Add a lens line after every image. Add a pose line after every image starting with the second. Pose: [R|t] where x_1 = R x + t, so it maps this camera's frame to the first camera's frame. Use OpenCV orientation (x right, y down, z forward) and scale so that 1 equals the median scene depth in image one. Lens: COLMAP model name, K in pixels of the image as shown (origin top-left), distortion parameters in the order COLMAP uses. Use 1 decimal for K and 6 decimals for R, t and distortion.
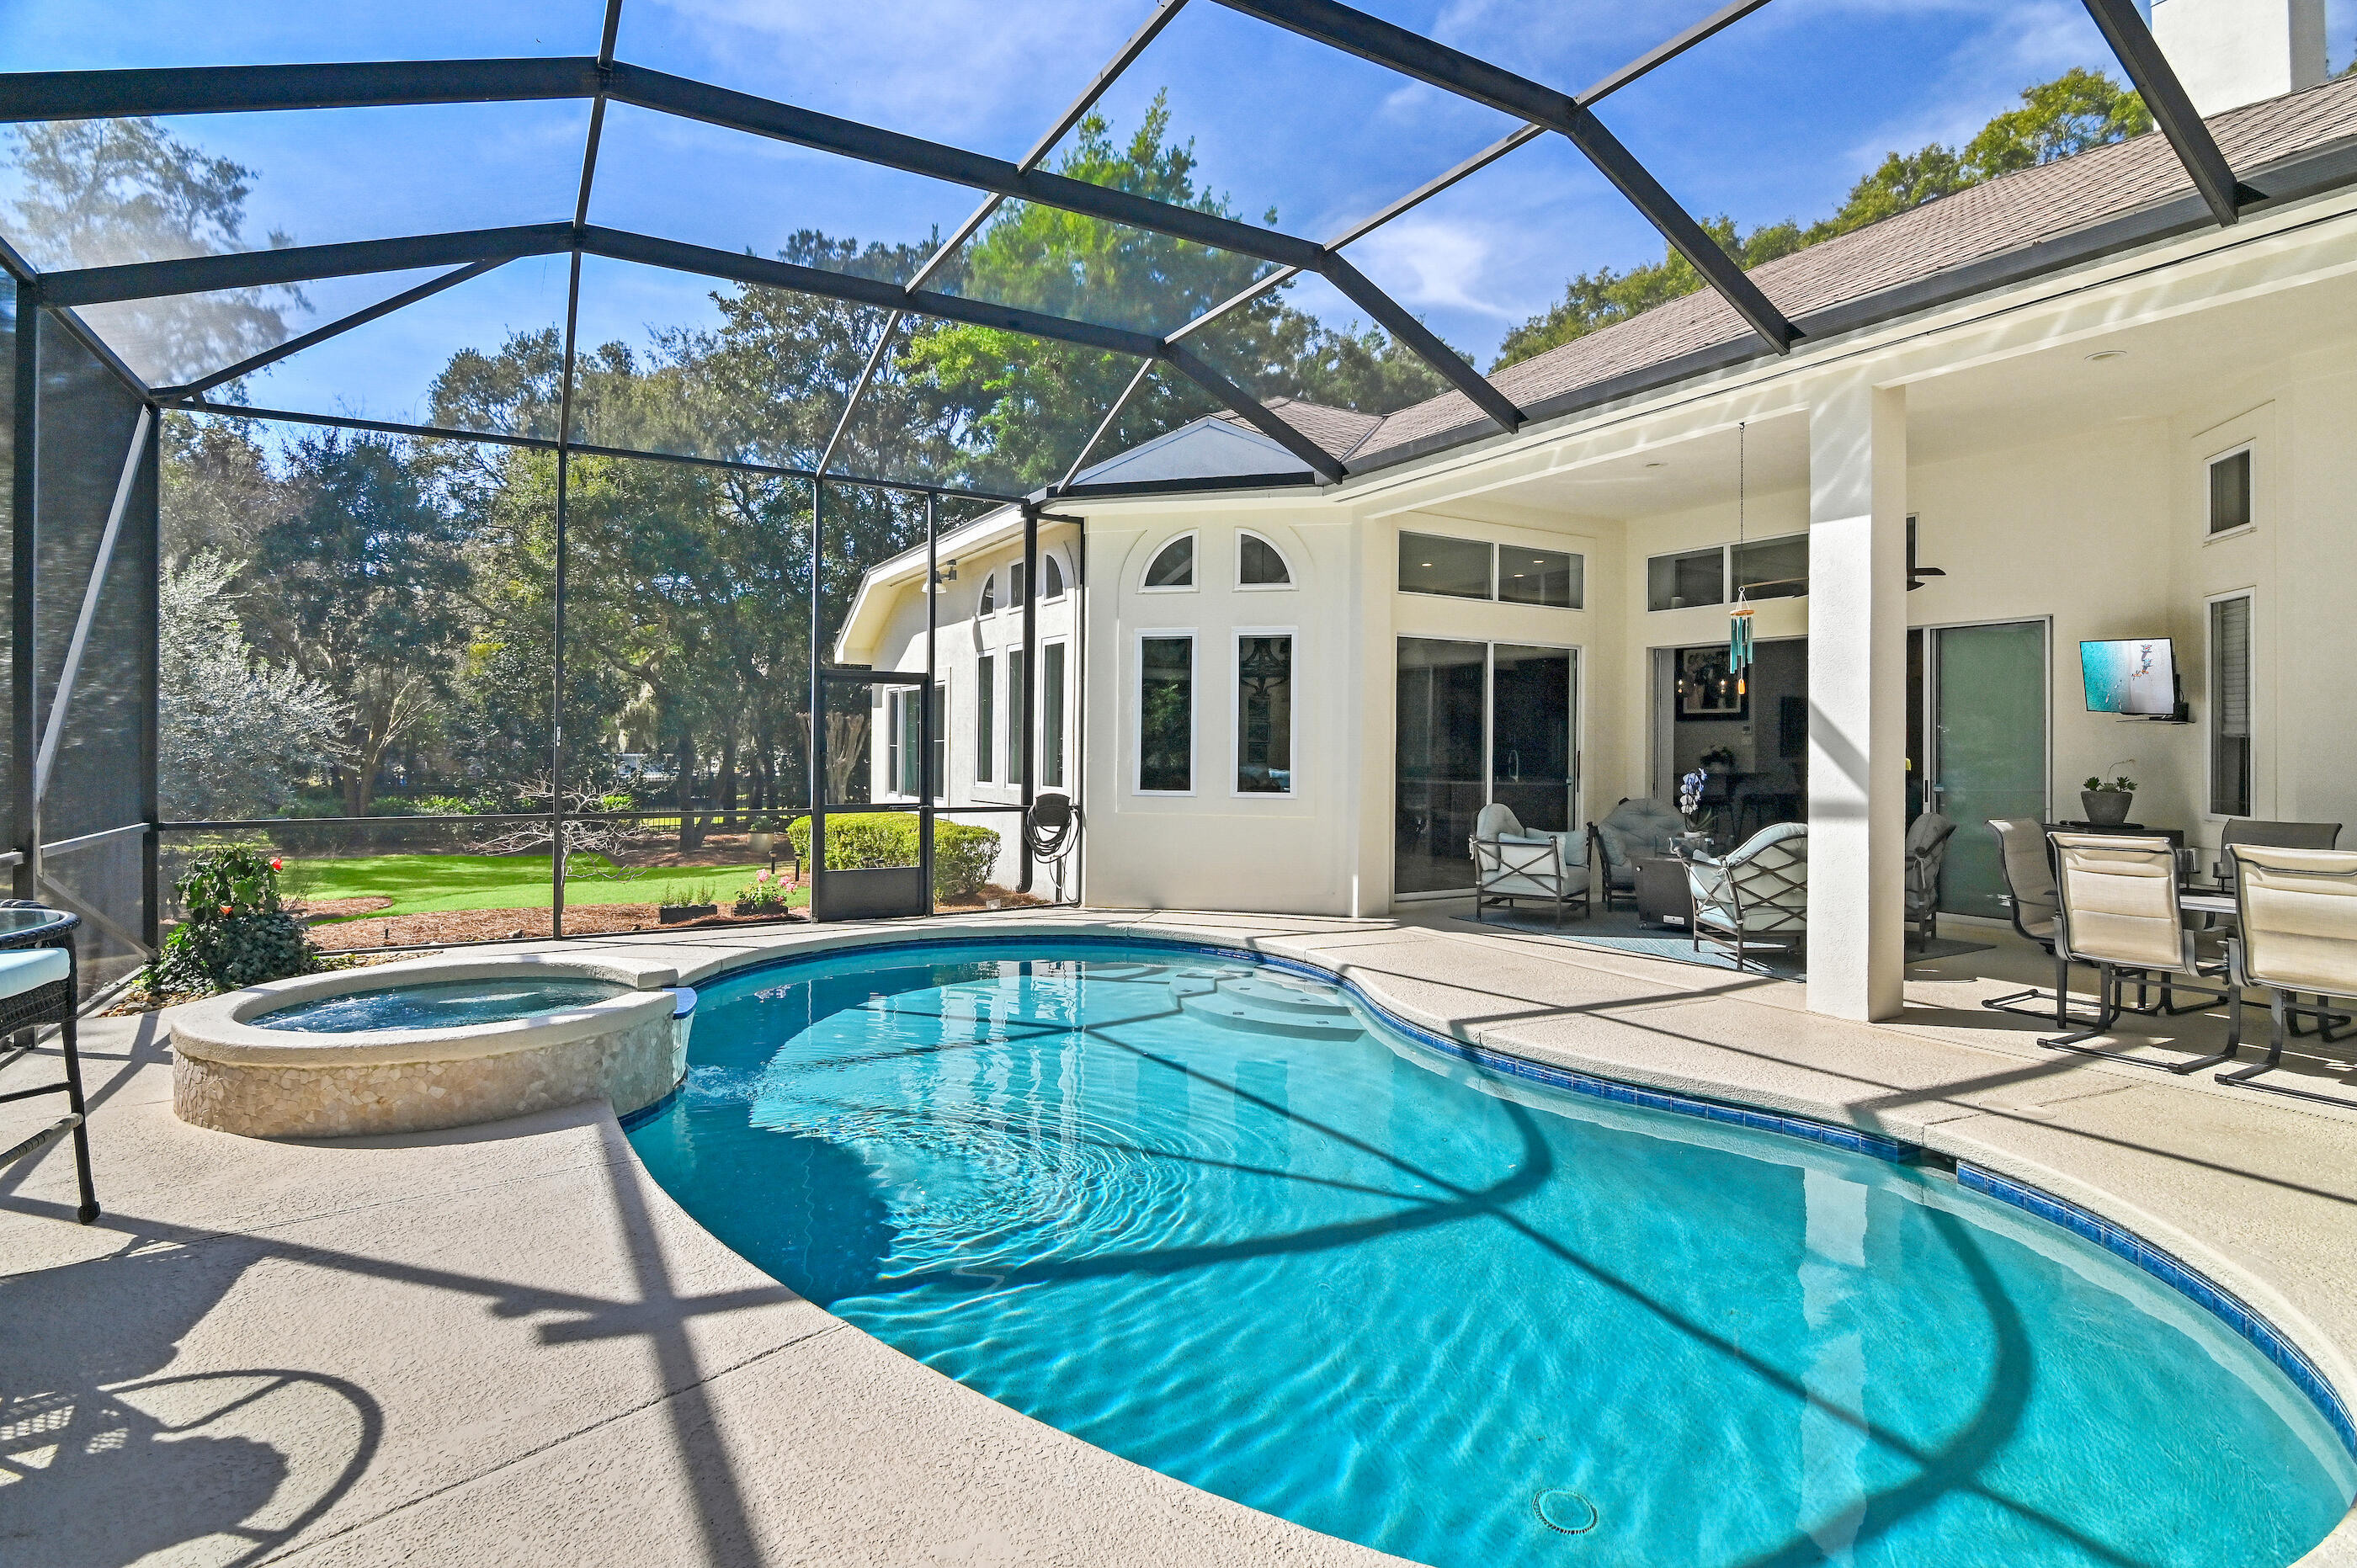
lens RADIAL K [[1202.6, 0, 1169.7], [0, 1202.6, 733.0], [0, 0, 1]] dist [-0.015577, -0.001180]
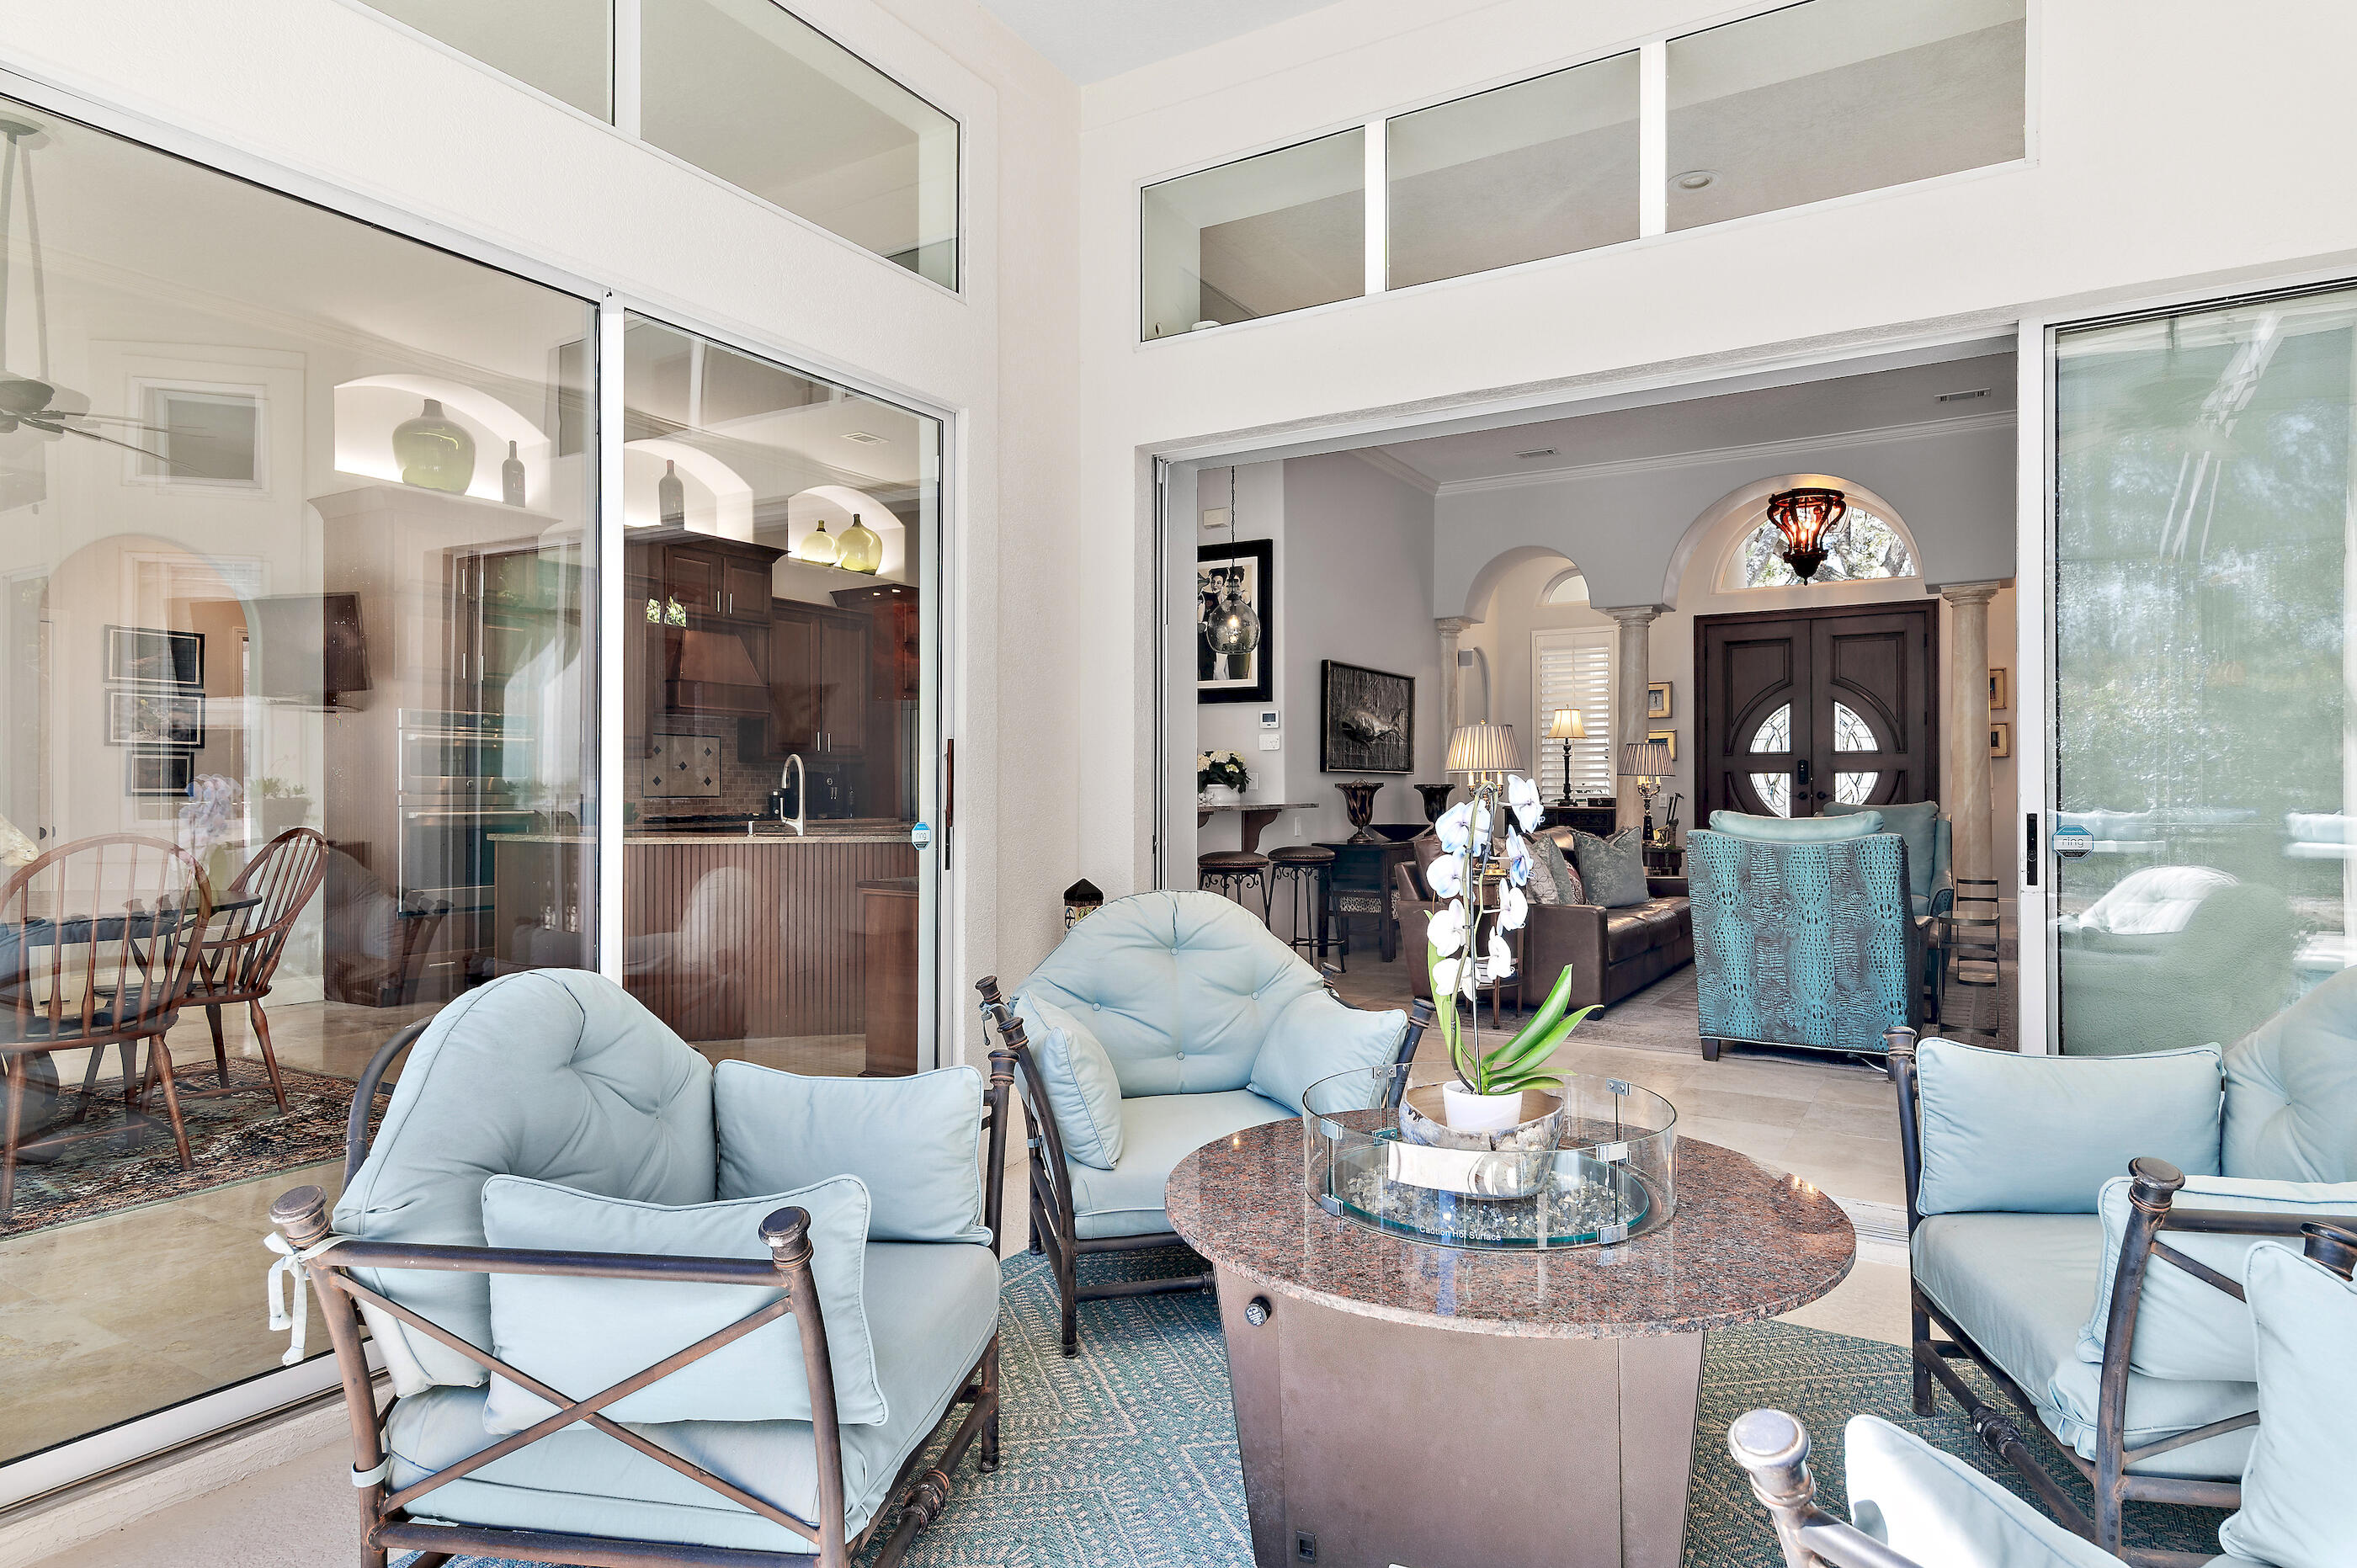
lens RADIAL K [[1318.4, 0, 1178.5], [0, 1318.4, 784.0], [0, 0, 1]] dist [0.001153, 0.000087]
pose [[0.878385, -0.010484, 0.477839, 0.254513], [0.006280, 0.999926, 0.010395, 0.026064], [-0.477912, -0.006129, 0.878386, 0.743050]]
